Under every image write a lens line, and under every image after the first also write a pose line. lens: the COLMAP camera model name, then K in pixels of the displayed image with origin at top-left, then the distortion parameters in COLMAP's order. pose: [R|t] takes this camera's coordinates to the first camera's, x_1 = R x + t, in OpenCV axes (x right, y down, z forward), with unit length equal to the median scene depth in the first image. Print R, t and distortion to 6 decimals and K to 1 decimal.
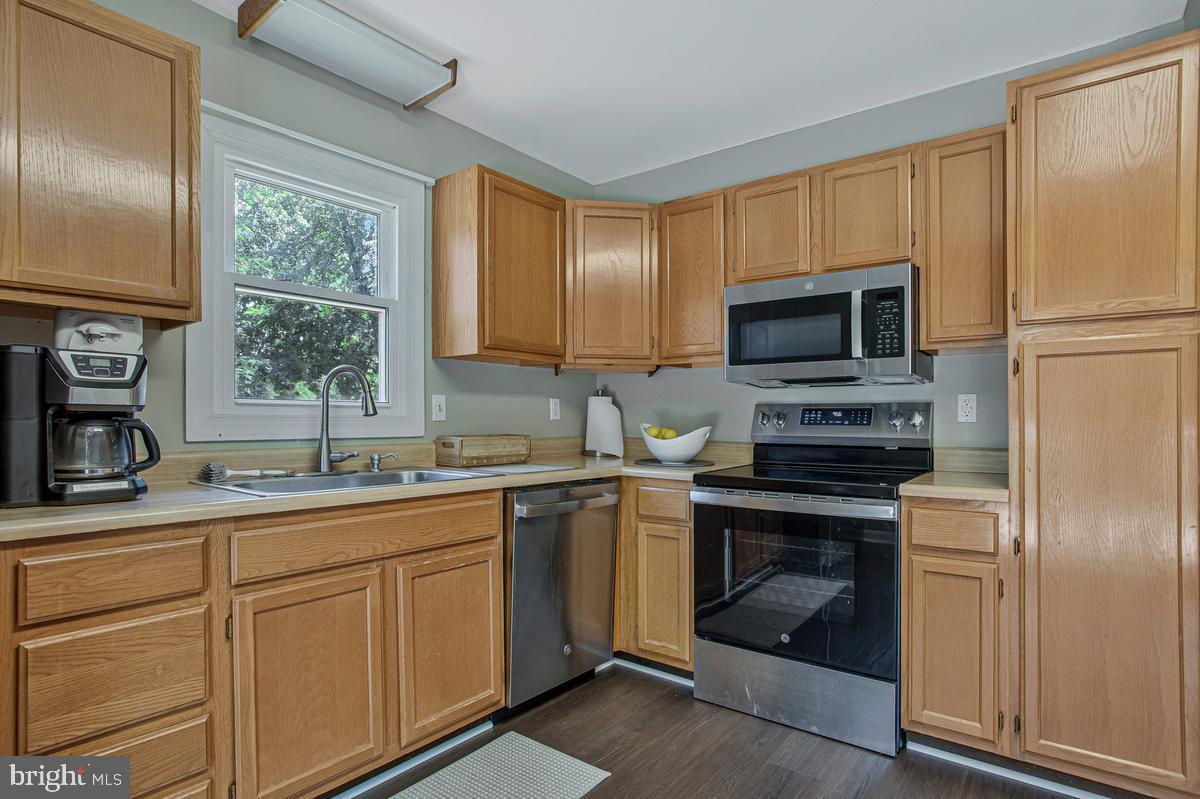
lens RADIAL K [[626.6, 0, 625.0], [0, 626.6, 435.3], [0, 0, 1]] dist [-0.081440, 0.038886]
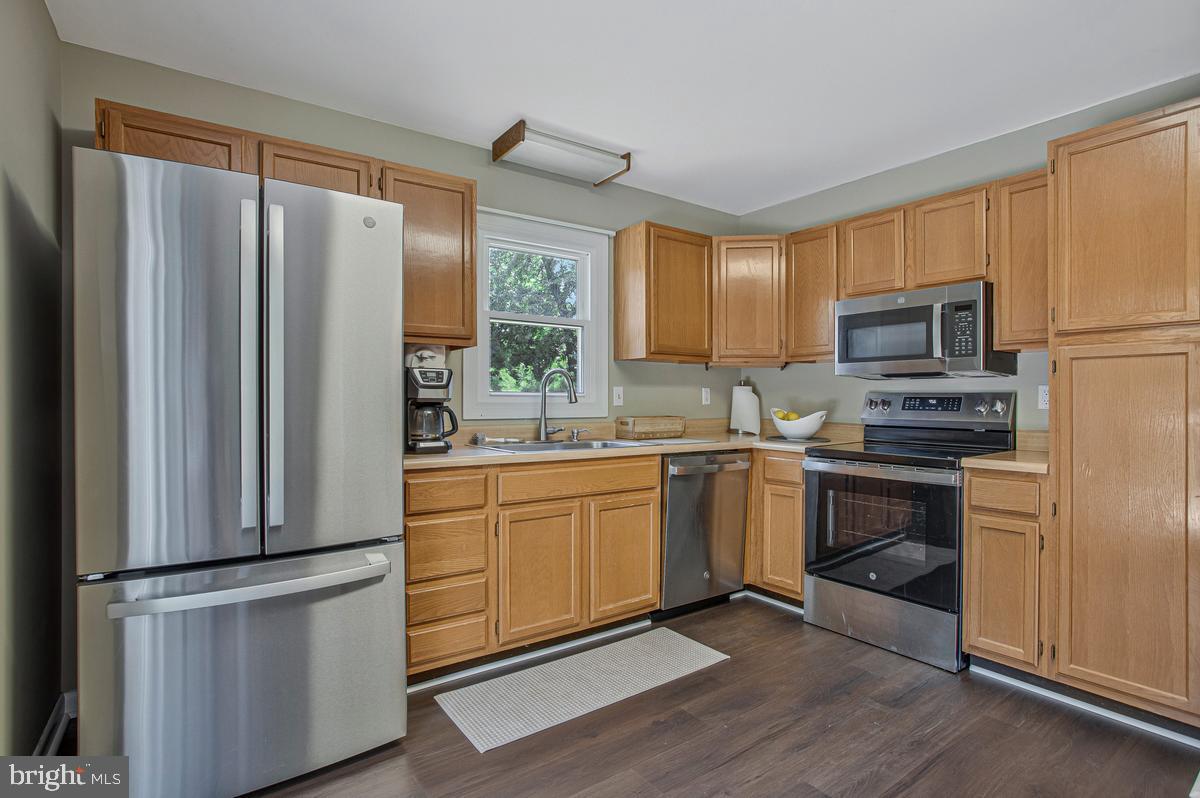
lens RADIAL K [[604.4, 0, 626.0], [0, 604.4, 408.3], [0, 0, 1]] dist [-0.045313, 0.001106]
pose [[0.961513, 0.005838, -0.274698, 0.100873], [-0.008782, 0.999916, -0.009488, -0.005963], [0.274619, 0.011535, 0.961484, -0.335489]]
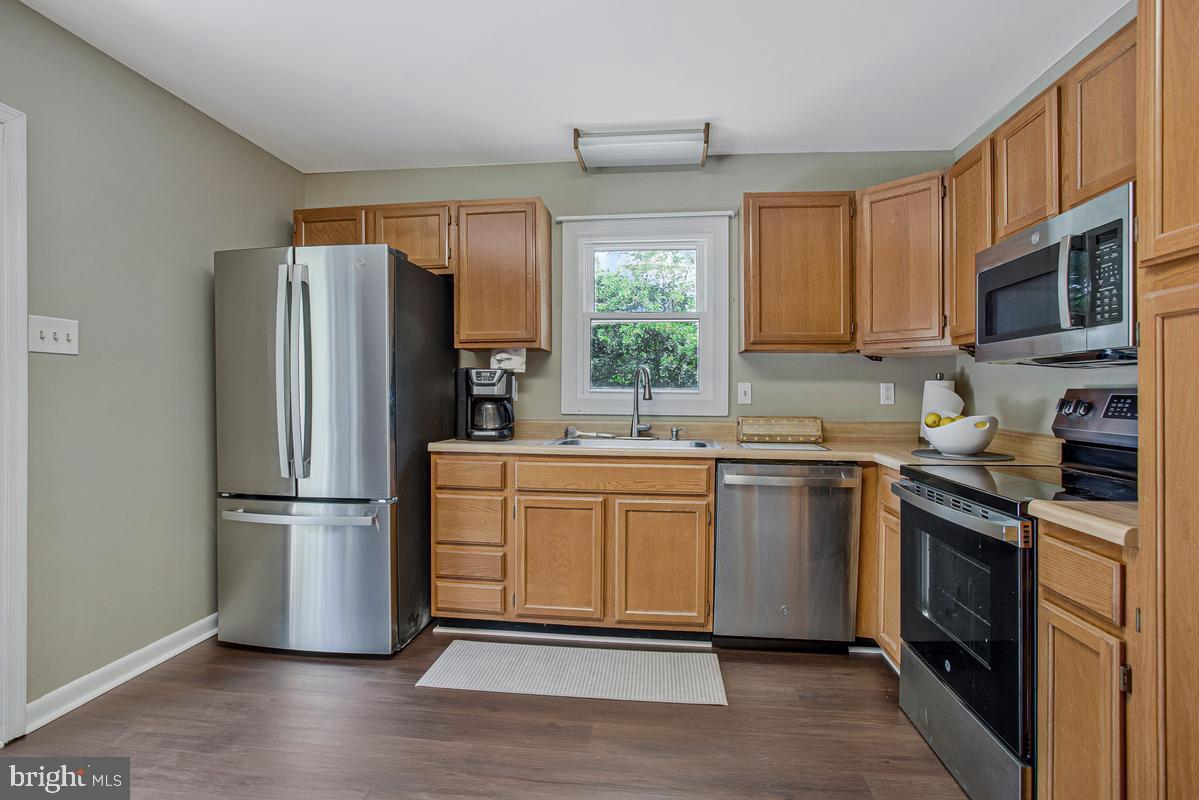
lens RADIAL K [[611.0, 0, 596.4], [0, 611.0, 412.1], [0, 0, 1]] dist [-0.040516, 0.001974]
pose [[0.499261, 0.028073, -0.865997, 0.713978], [-0.029351, 0.999449, 0.015478, -0.020202], [0.865954, 0.017690, 0.499810, 0.164837]]
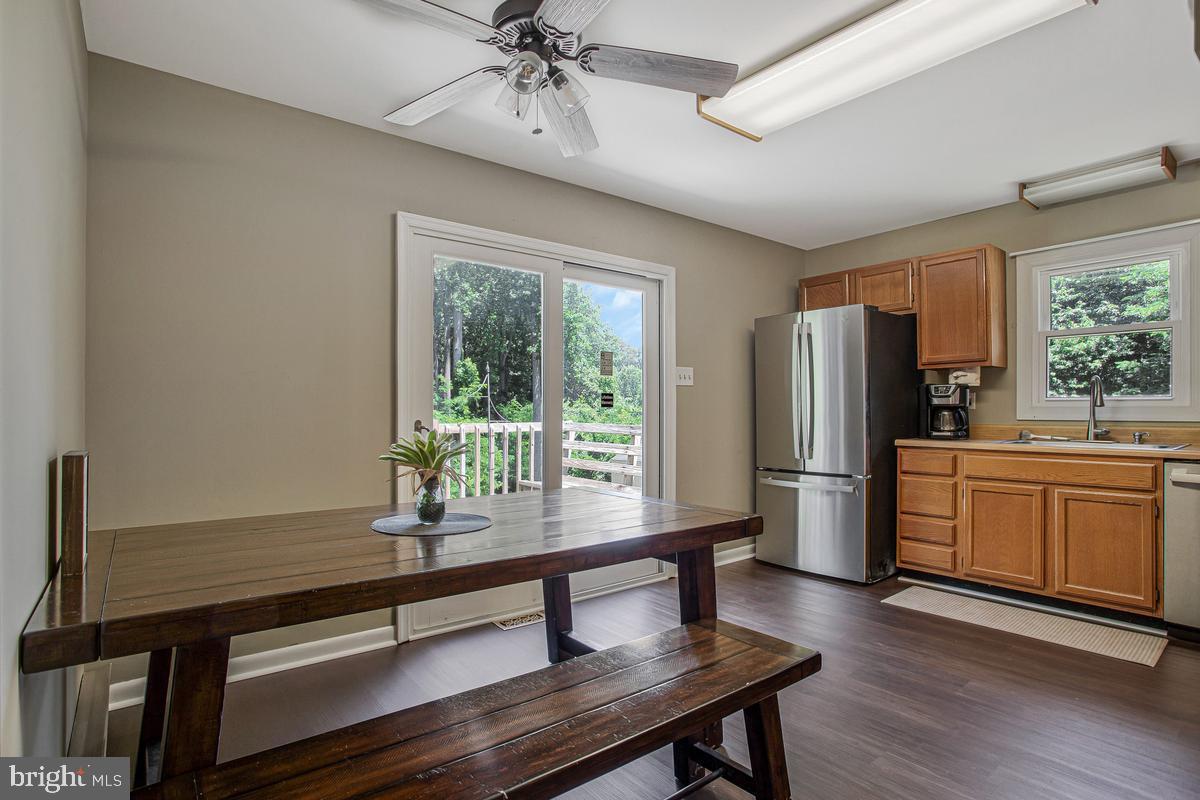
lens RADIAL K [[611.5, 0, 596.9], [0, 611.5, 412.1], [0, 0, 1]] dist [-0.040516, 0.001974]
pose [[-0.240596, 0.004974, -0.970613, 1.327211], [-0.019085, 0.999769, 0.009854, -0.006608], [0.970438, 0.020895, -0.240445, 0.082794]]
